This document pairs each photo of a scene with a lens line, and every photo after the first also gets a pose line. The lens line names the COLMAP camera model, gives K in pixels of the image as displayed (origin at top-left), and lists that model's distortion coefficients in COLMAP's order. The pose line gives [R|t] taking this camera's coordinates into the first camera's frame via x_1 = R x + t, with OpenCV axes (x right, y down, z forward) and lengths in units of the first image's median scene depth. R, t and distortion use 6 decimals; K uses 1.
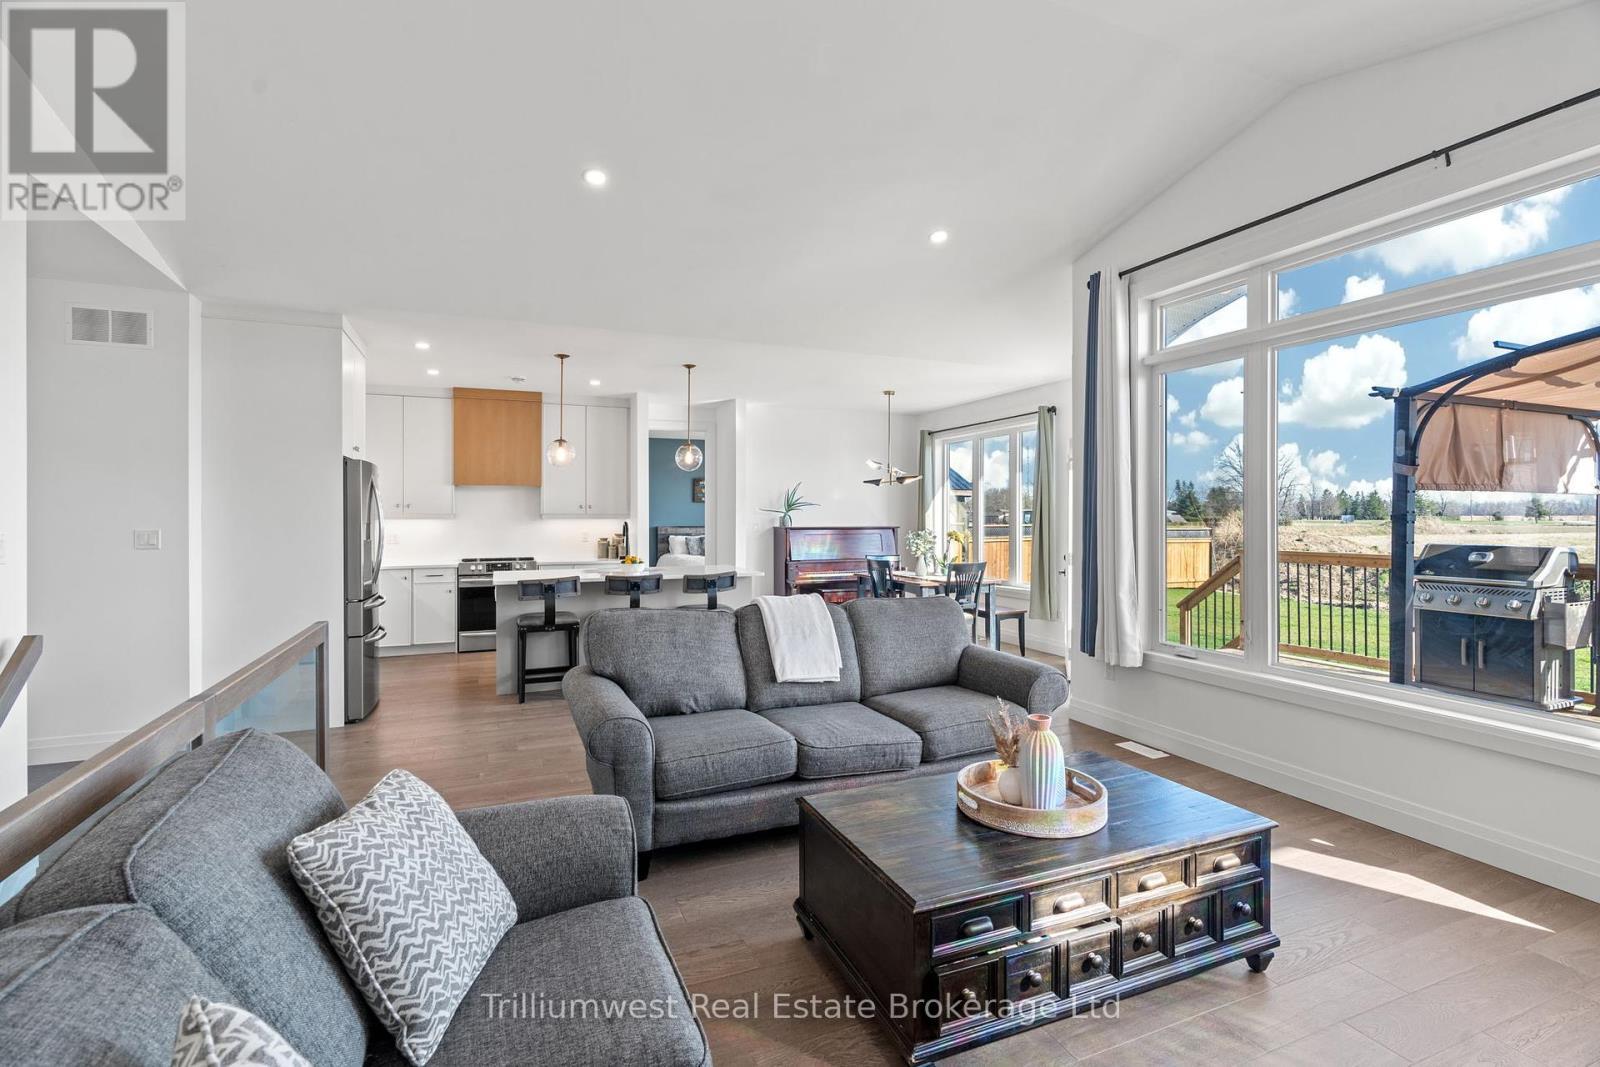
lens RADIAL K [[734.3, 0, 801.4], [0, 734.3, 518.2], [0, 0, 1]] dist [-0.011933, 0.004694]
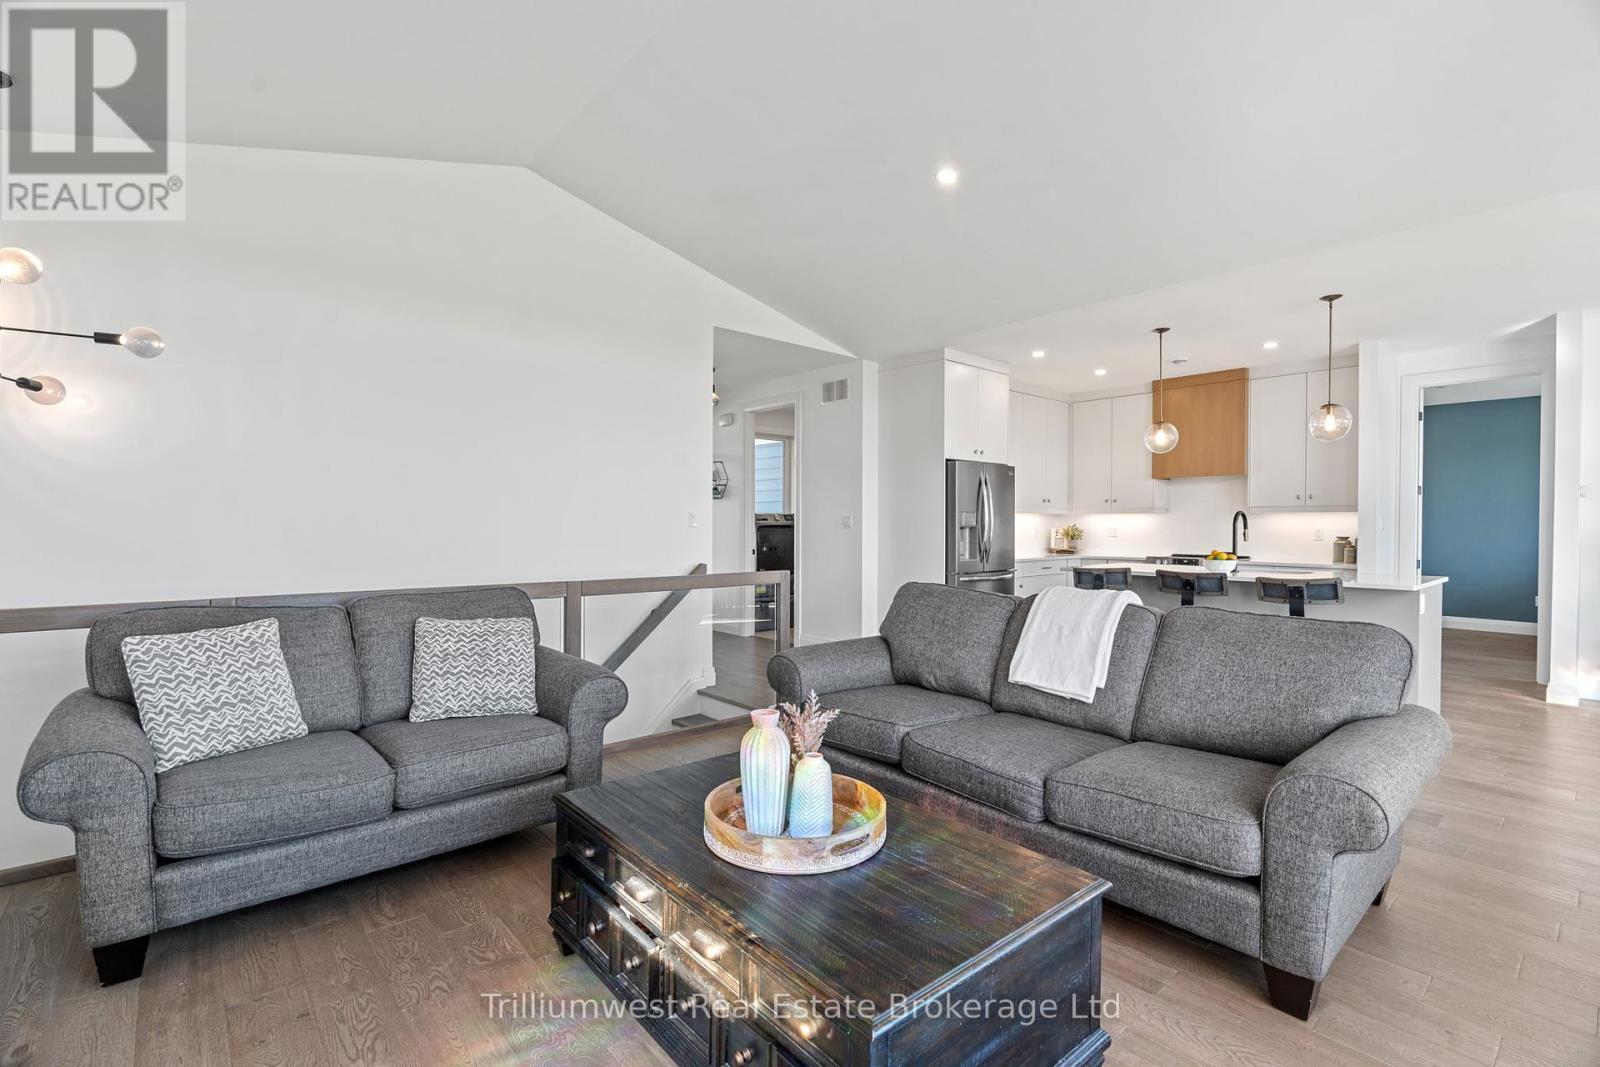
lens RADIAL K [[734.3, 0, 798.4], [0, 734.3, 529.0], [0, 0, 1]] dist [-0.011933, 0.004694]
pose [[0.307382, 0.009587, -0.951538, 0.332979], [-0.006270, 0.999948, 0.008049, 0.018418], [0.951566, 0.003492, 0.307426, 0.235159]]
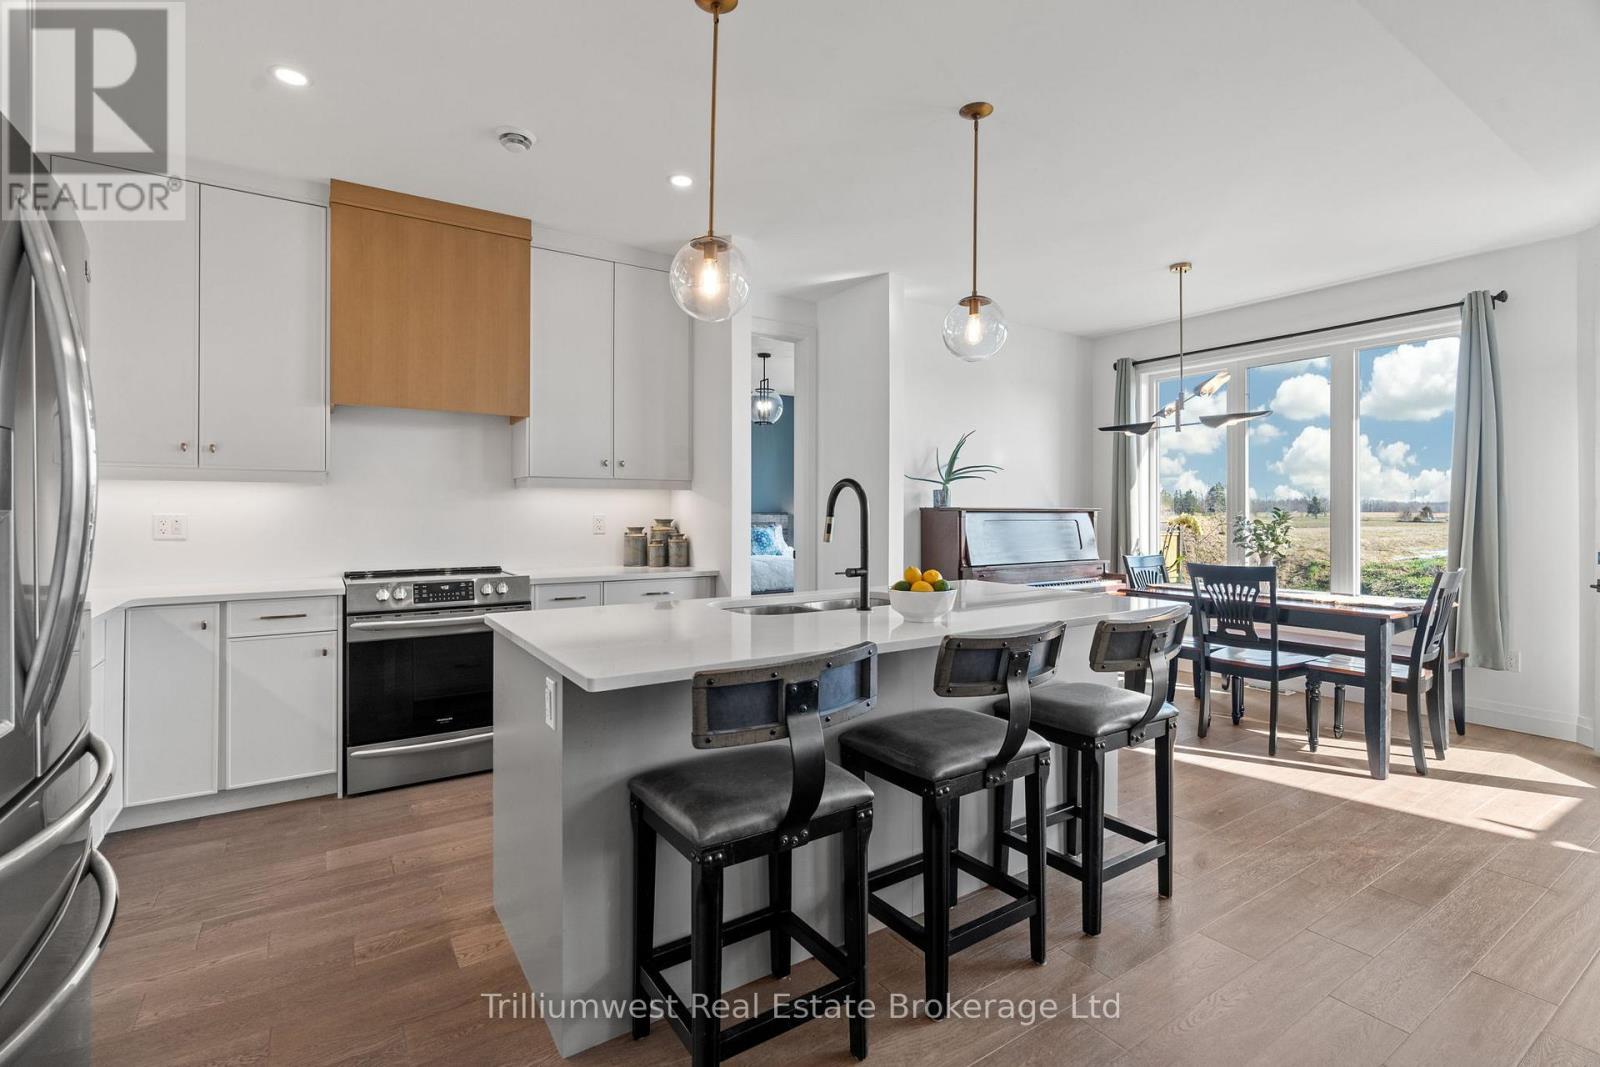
lens RADIAL K [[734.3, 0, 801.0], [0, 734.3, 508.9], [0, 0, 1]] dist [-0.011933, 0.004694]
pose [[0.981714, 0.003039, 0.190338, -0.286437], [-0.001712, 0.999973, -0.007139, 0.019978], [-0.190354, 0.006683, 0.981693, 0.527731]]
